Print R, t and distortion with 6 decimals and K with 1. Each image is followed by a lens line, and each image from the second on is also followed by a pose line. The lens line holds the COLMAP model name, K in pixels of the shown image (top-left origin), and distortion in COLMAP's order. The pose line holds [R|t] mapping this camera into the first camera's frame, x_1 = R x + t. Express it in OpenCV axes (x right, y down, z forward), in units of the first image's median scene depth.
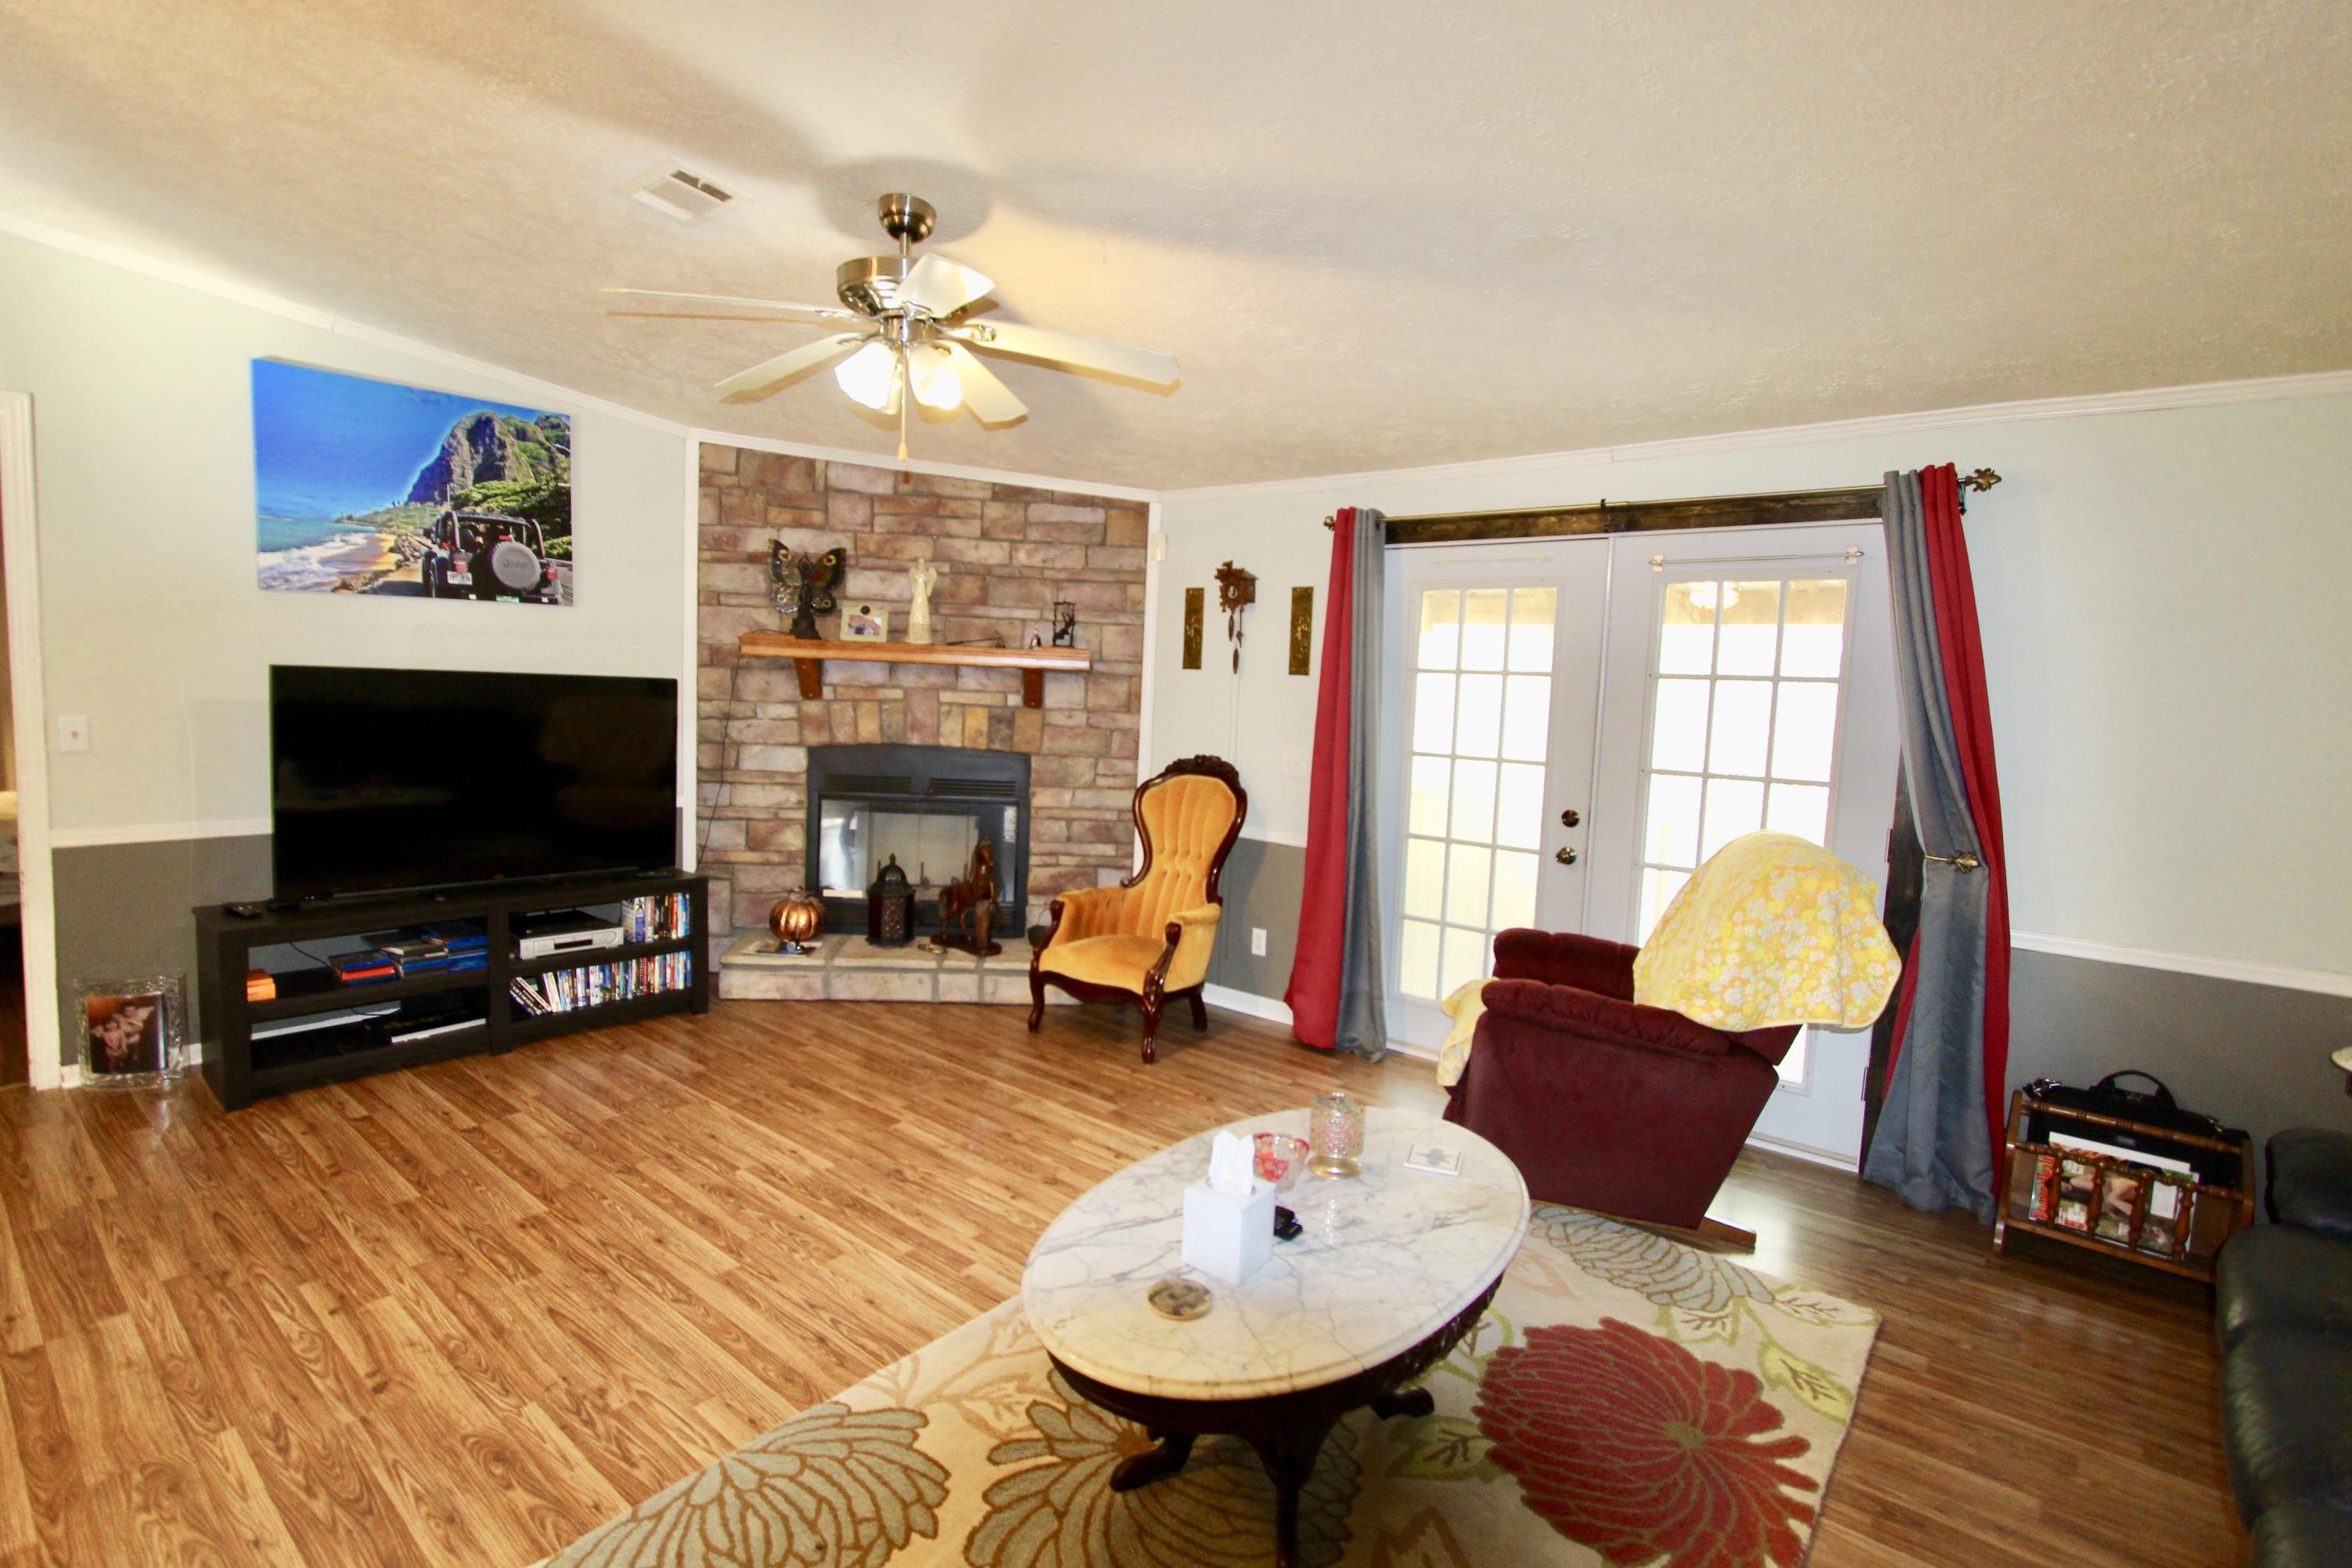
lens RADIAL K [[1132.4, 0, 1176.0], [0, 1132.4, 784.0], [0, 0, 1]] dist [0.000507, 0.000128]
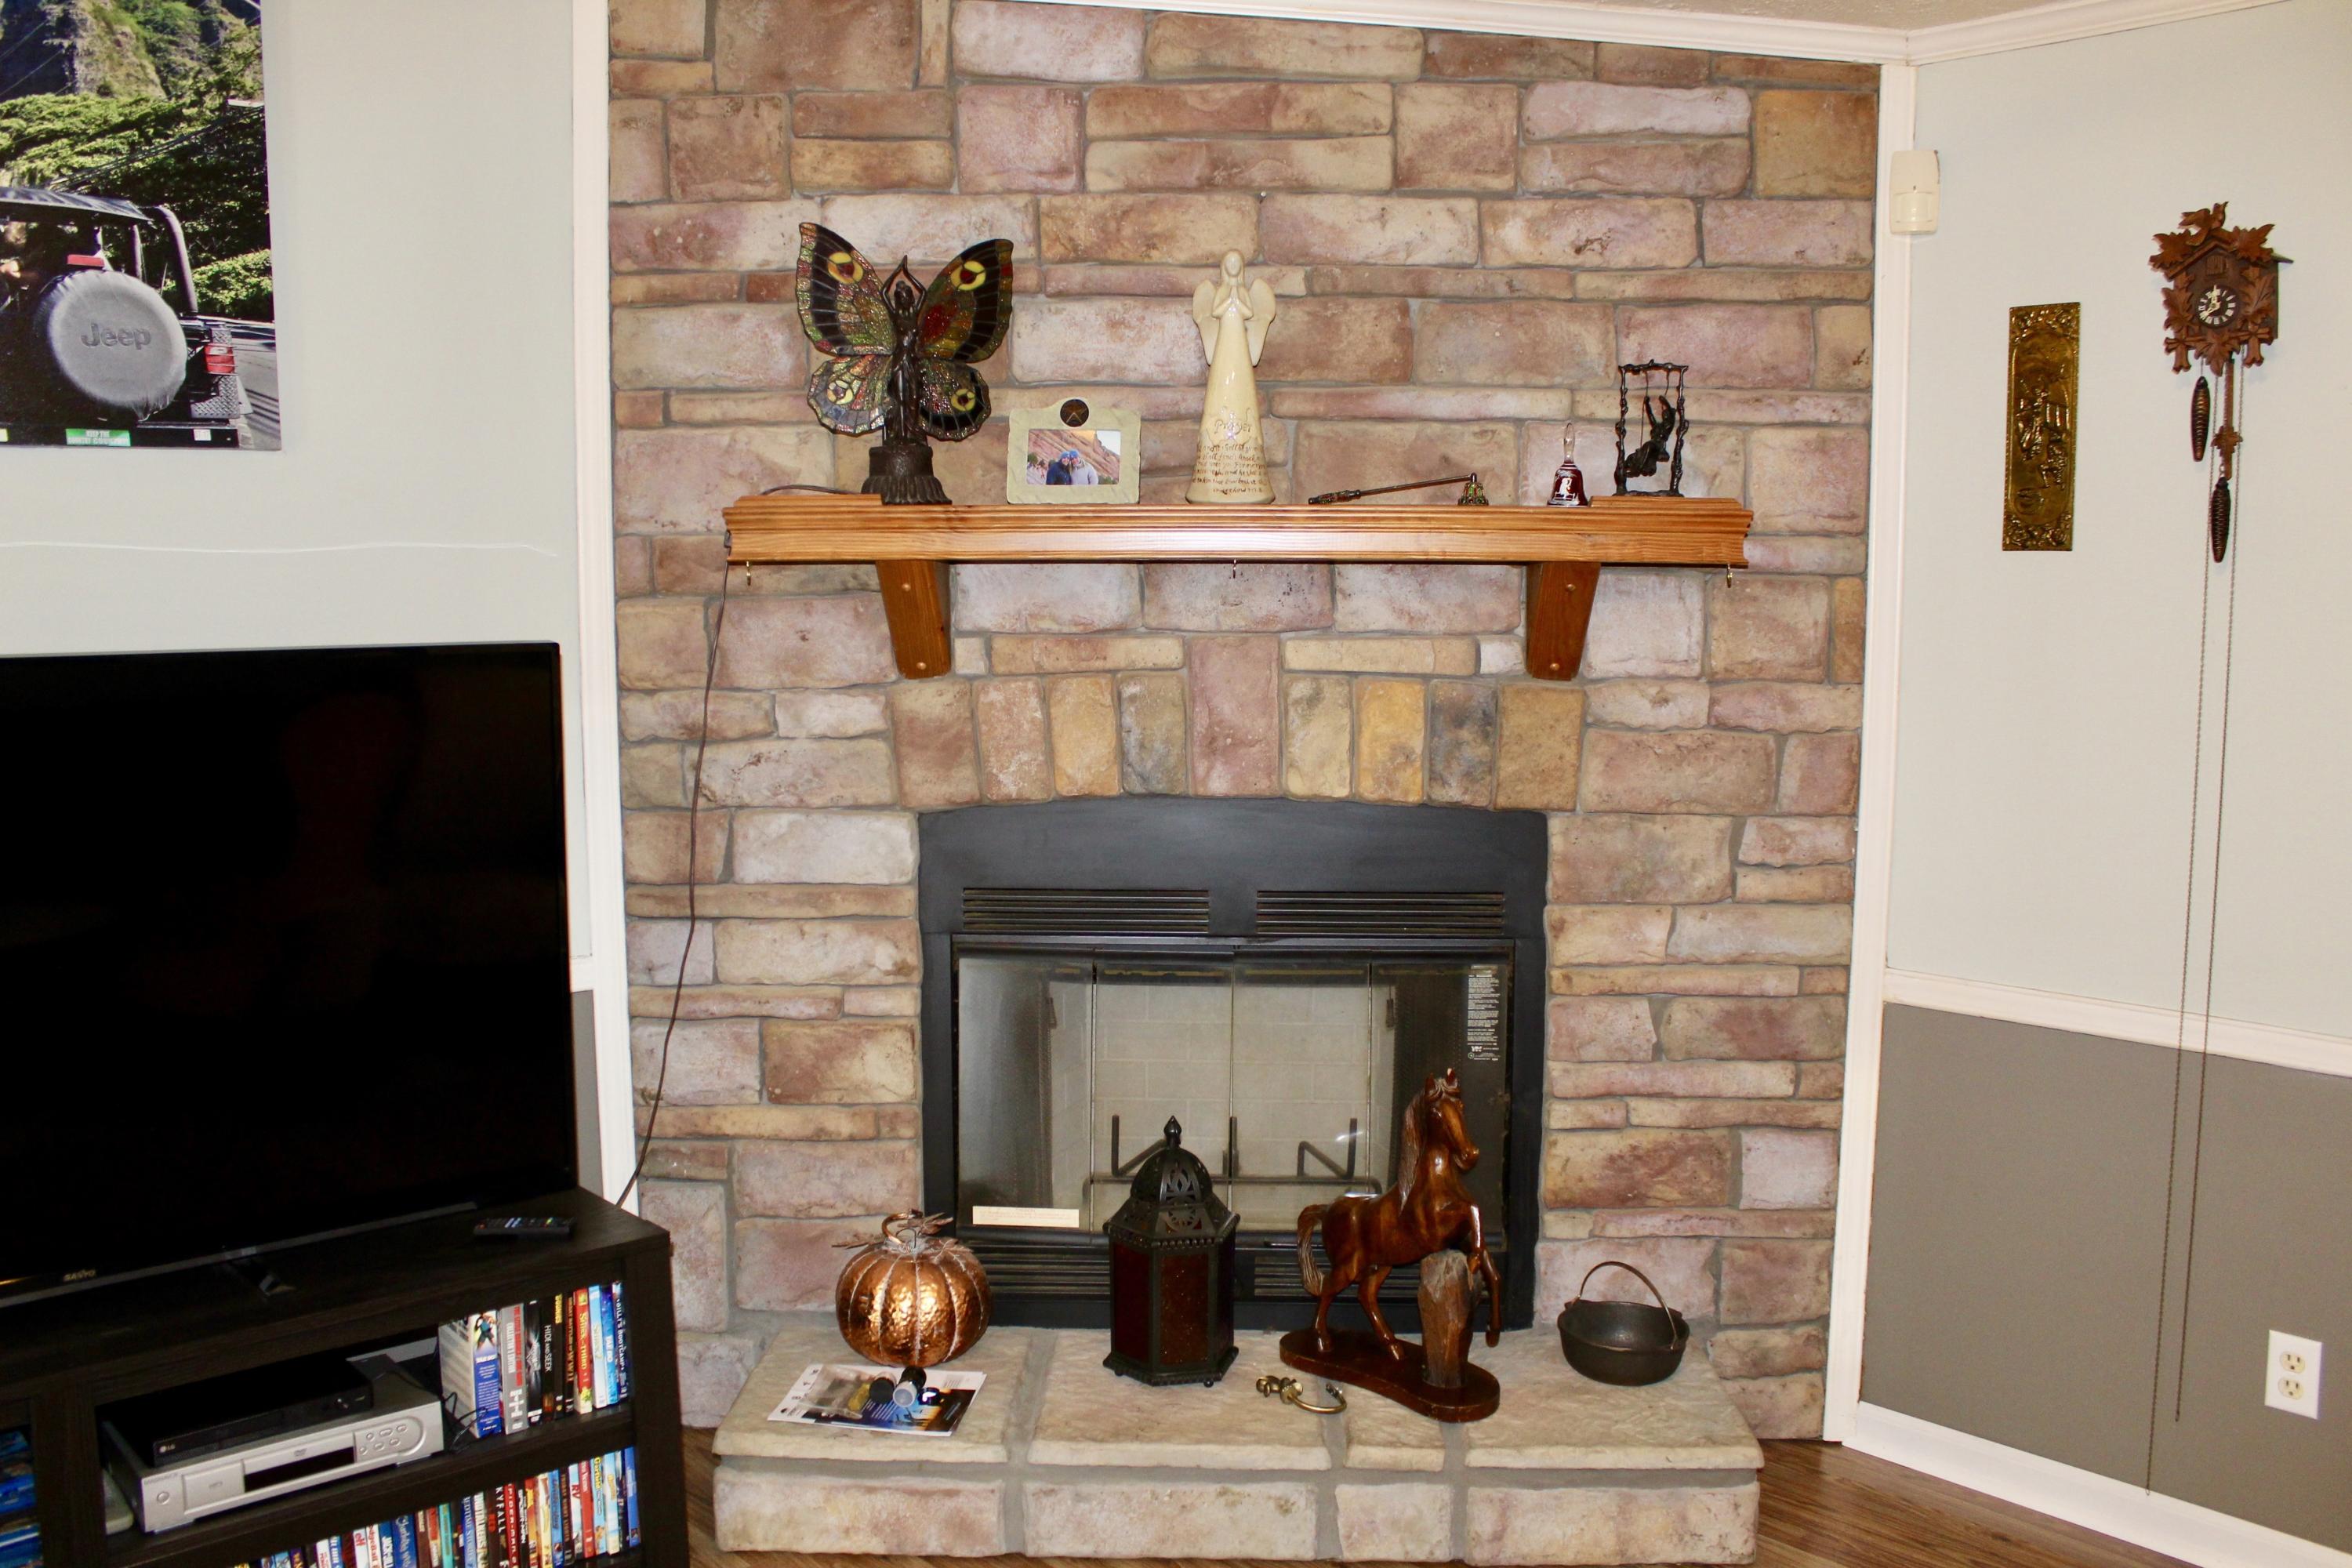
lens RADIAL K [[1944.5, 0, 1176.0], [0, 1944.5, 784.0], [0, 0, 1]] dist [-0.163472, 0.142912]
pose [[0.991950, -0.028567, -0.123365, -0.172201], [0.031300, 0.999304, 0.020272, -0.051585], [0.122700, -0.023970, 0.992154, 0.415422]]
